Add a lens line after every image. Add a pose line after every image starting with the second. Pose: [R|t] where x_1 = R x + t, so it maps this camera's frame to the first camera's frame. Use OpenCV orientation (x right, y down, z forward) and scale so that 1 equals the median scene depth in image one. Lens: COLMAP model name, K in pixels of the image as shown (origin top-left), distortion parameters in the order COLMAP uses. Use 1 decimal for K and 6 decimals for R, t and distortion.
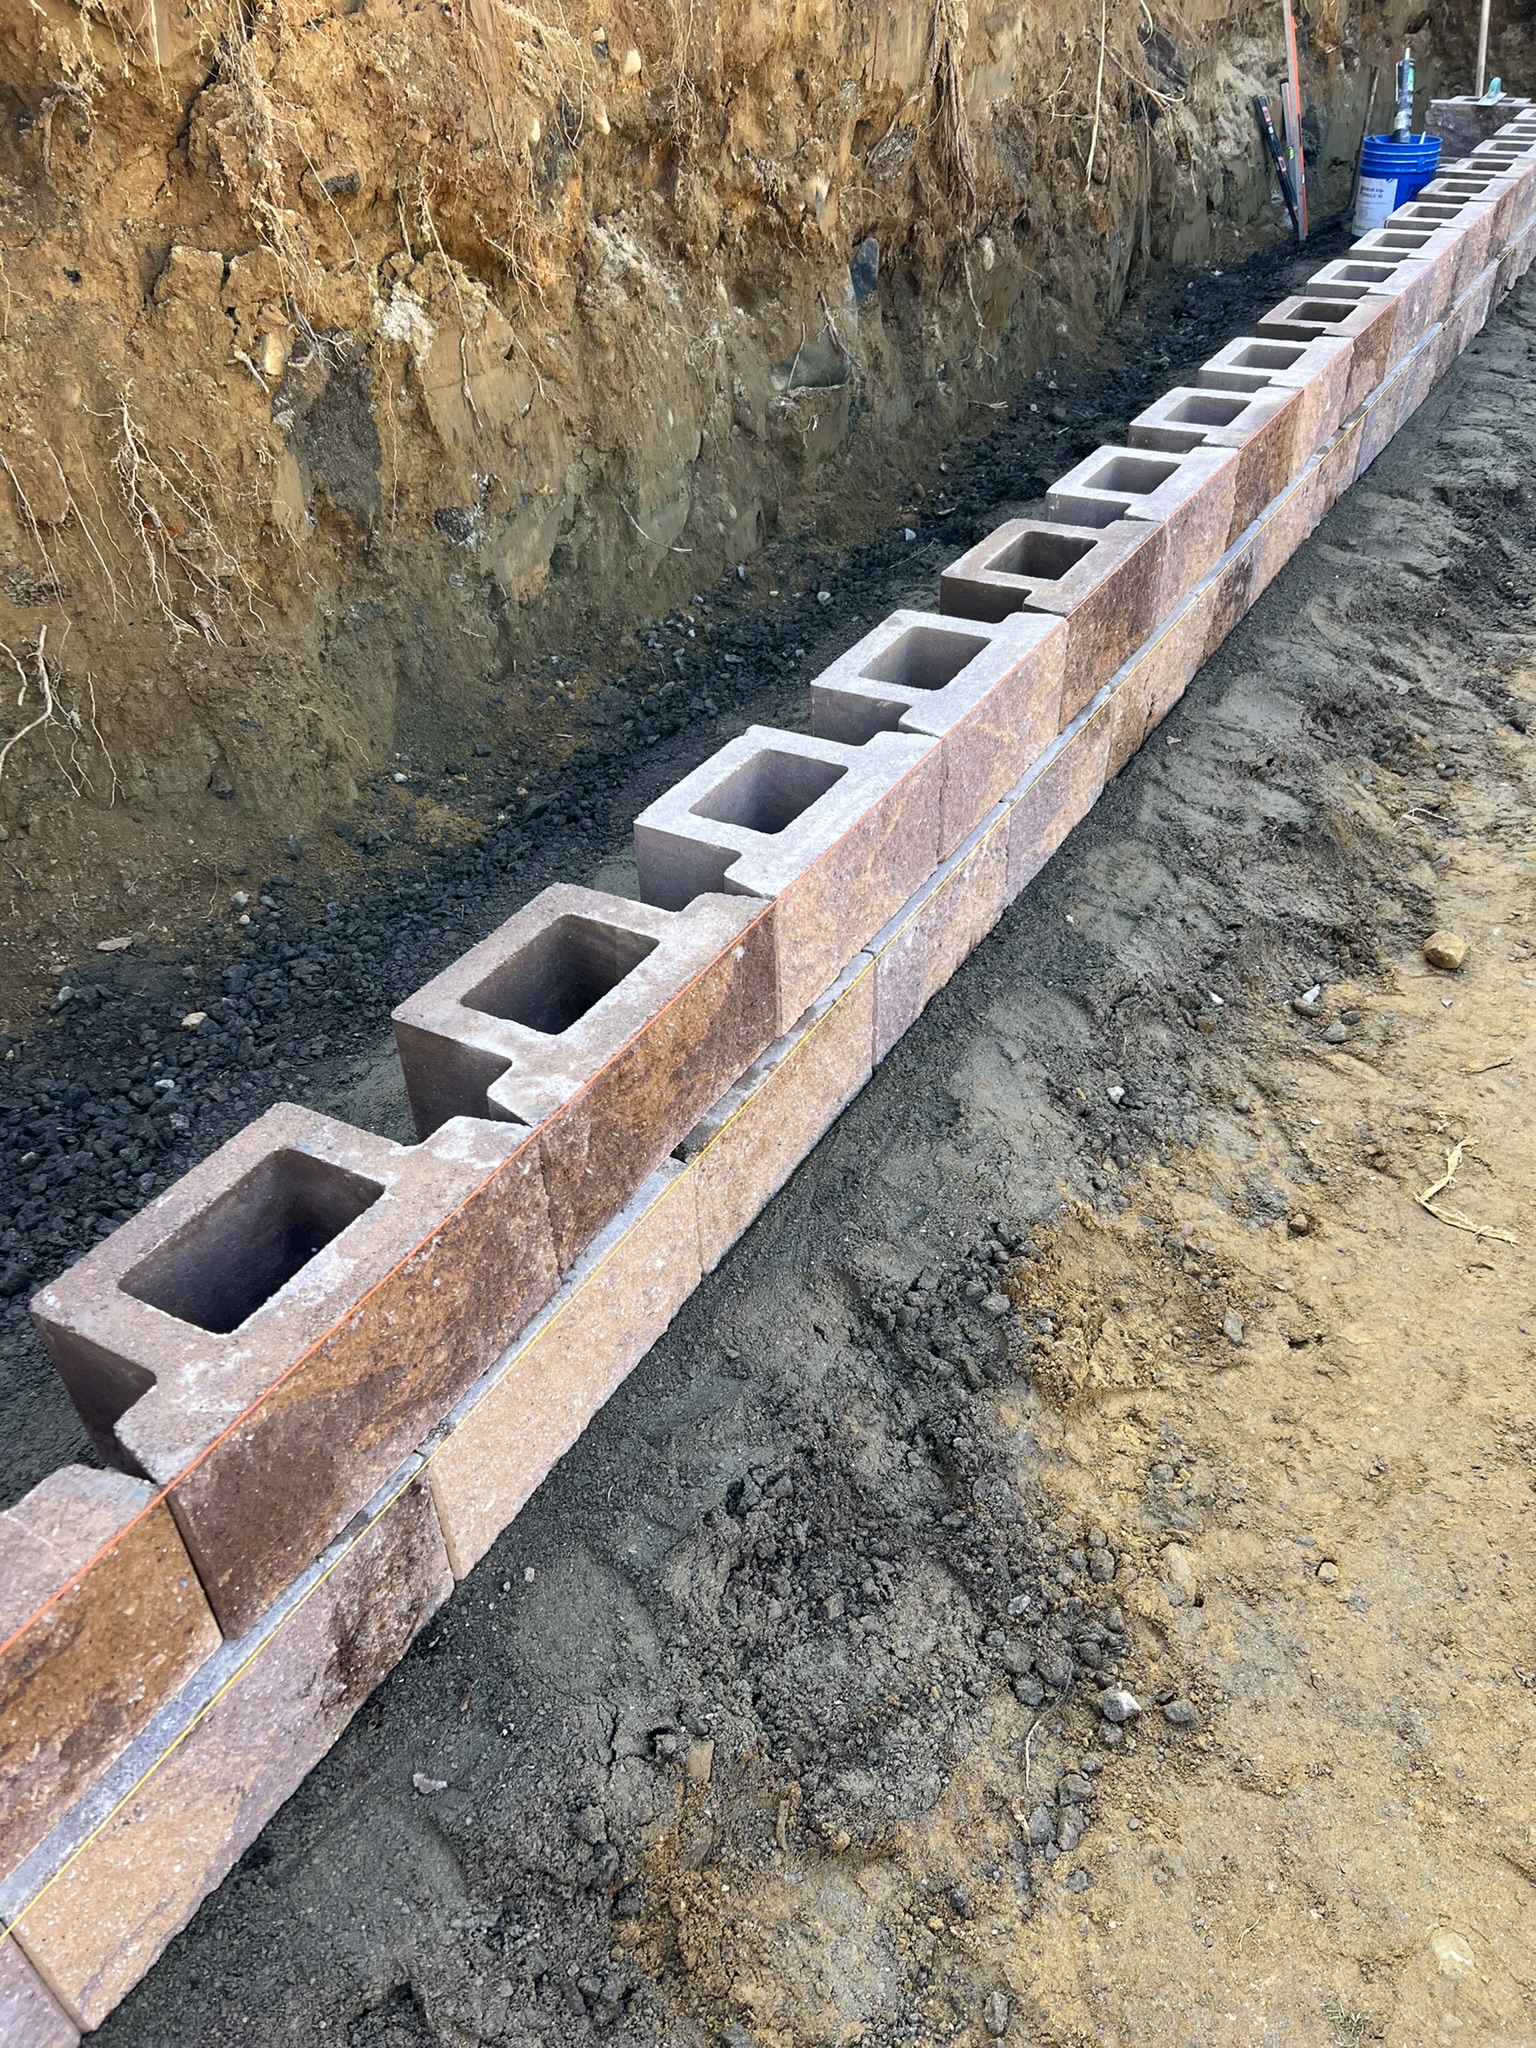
lens RADIAL K [[1573.6, 0, 768.0], [0, 1573.6, 1024.0], [0, 0, 1]] dist [0.072989, -0.068913]
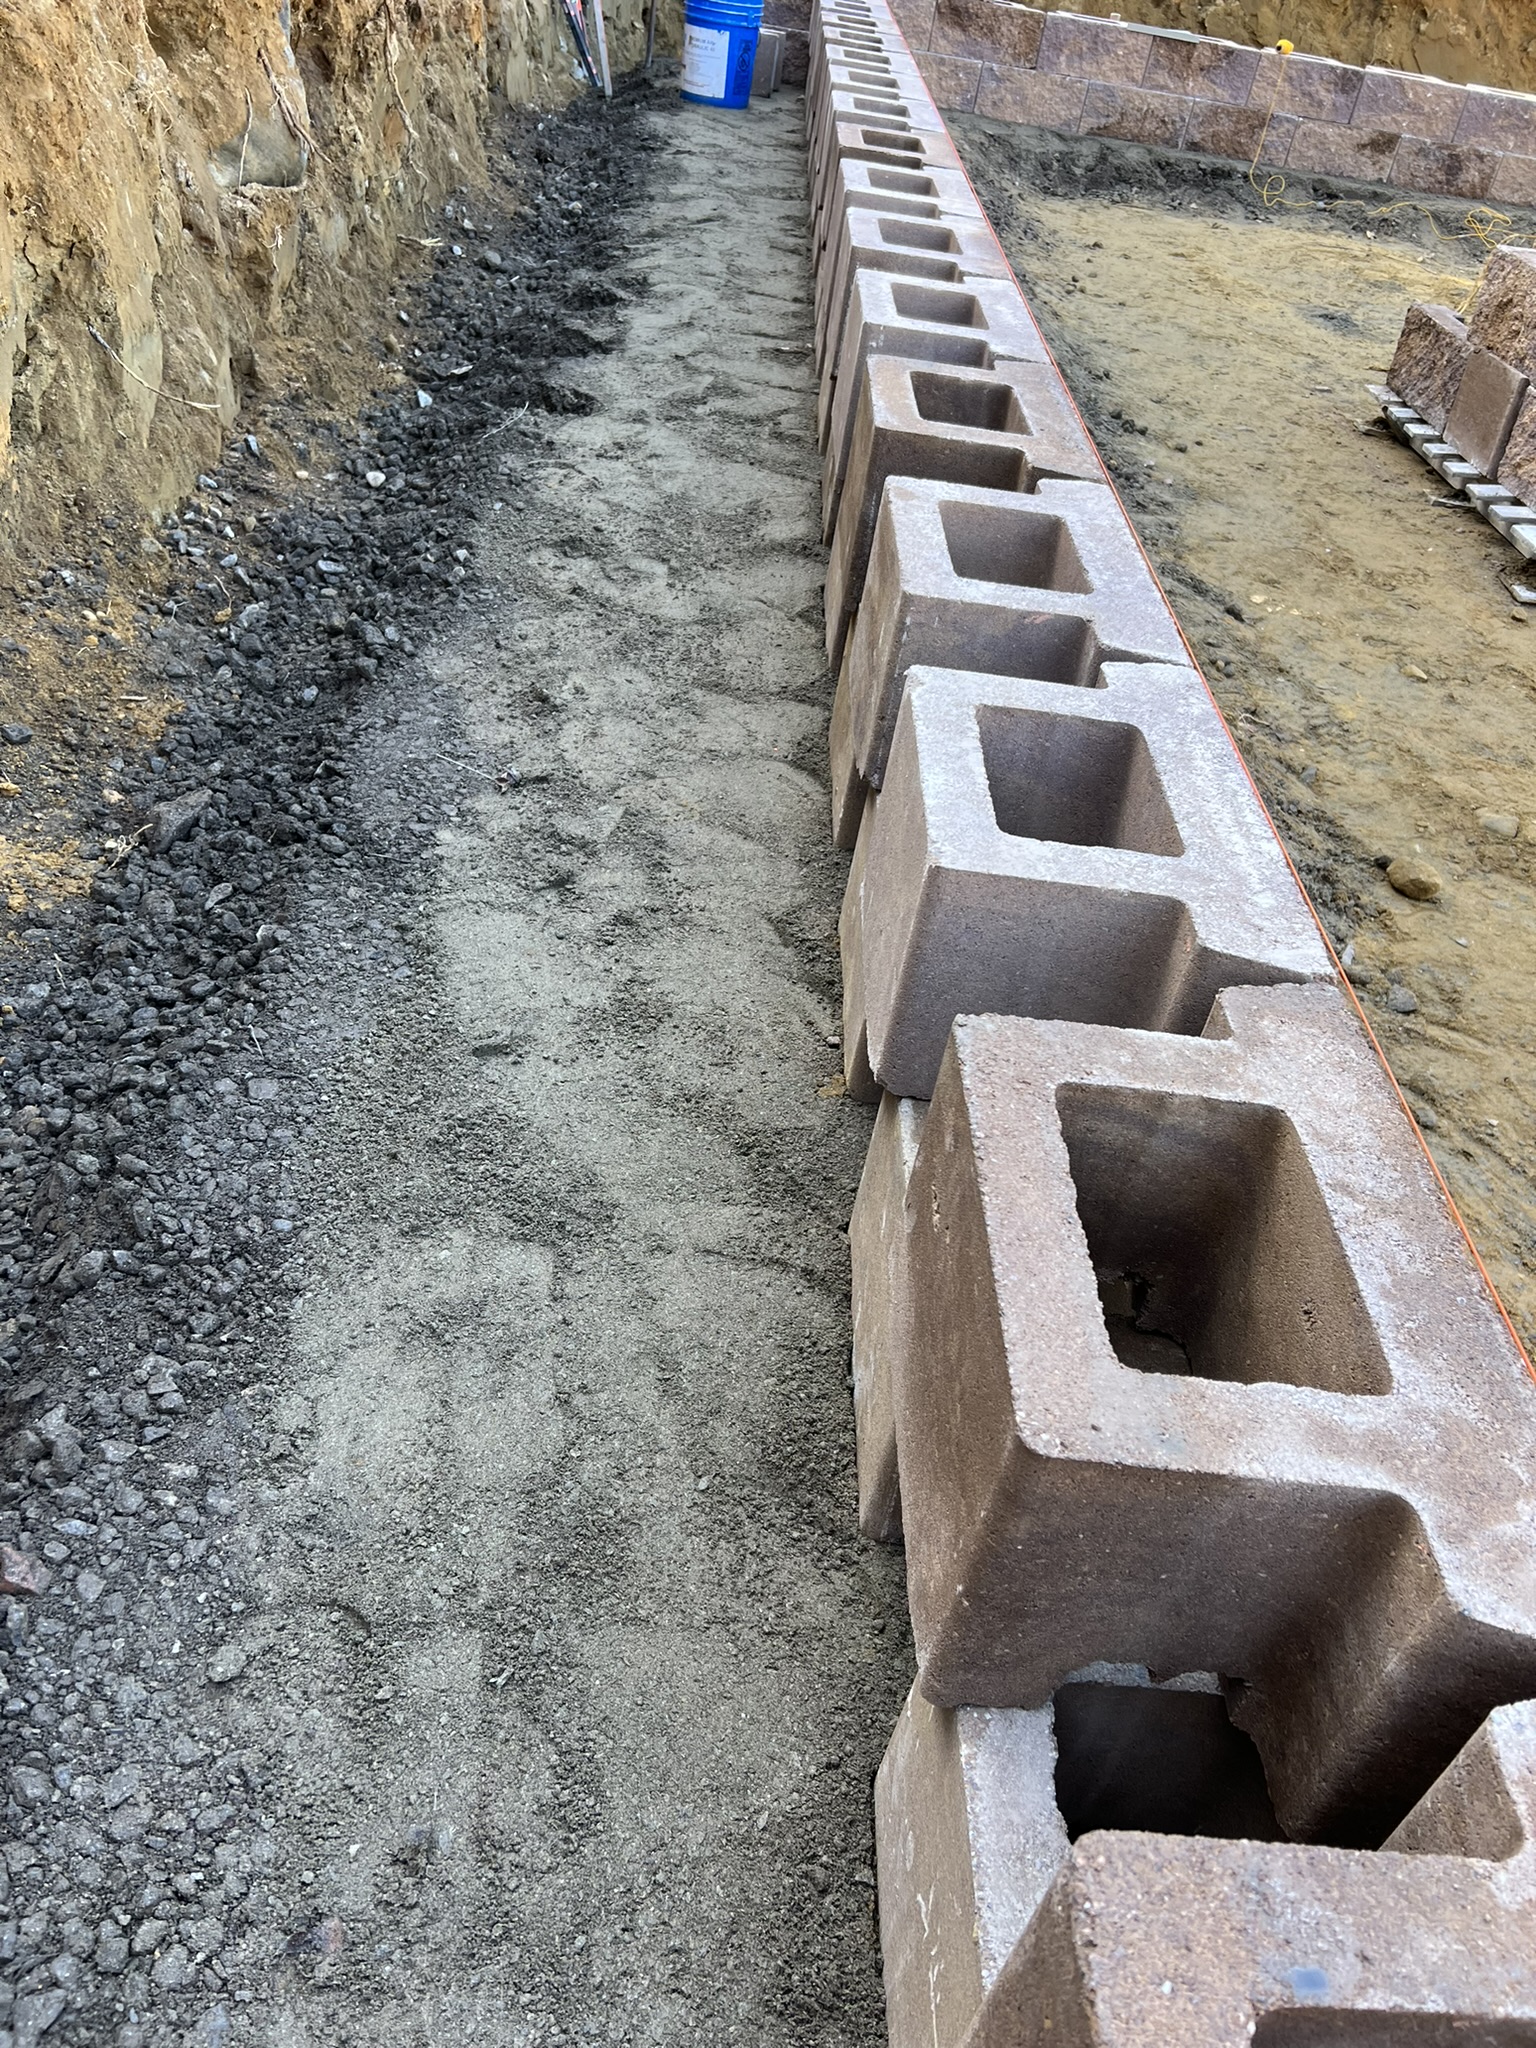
lens RADIAL K [[1573.6, 0, 768.0], [0, 1573.6, 1024.0], [0, 0, 1]] dist [0.072989, -0.068913]
pose [[0.871361, -0.168082, 0.460953, -0.198192], [0.143577, 0.985717, 0.088022, -0.066625], [-0.469164, -0.010517, 0.883048, 0.287664]]
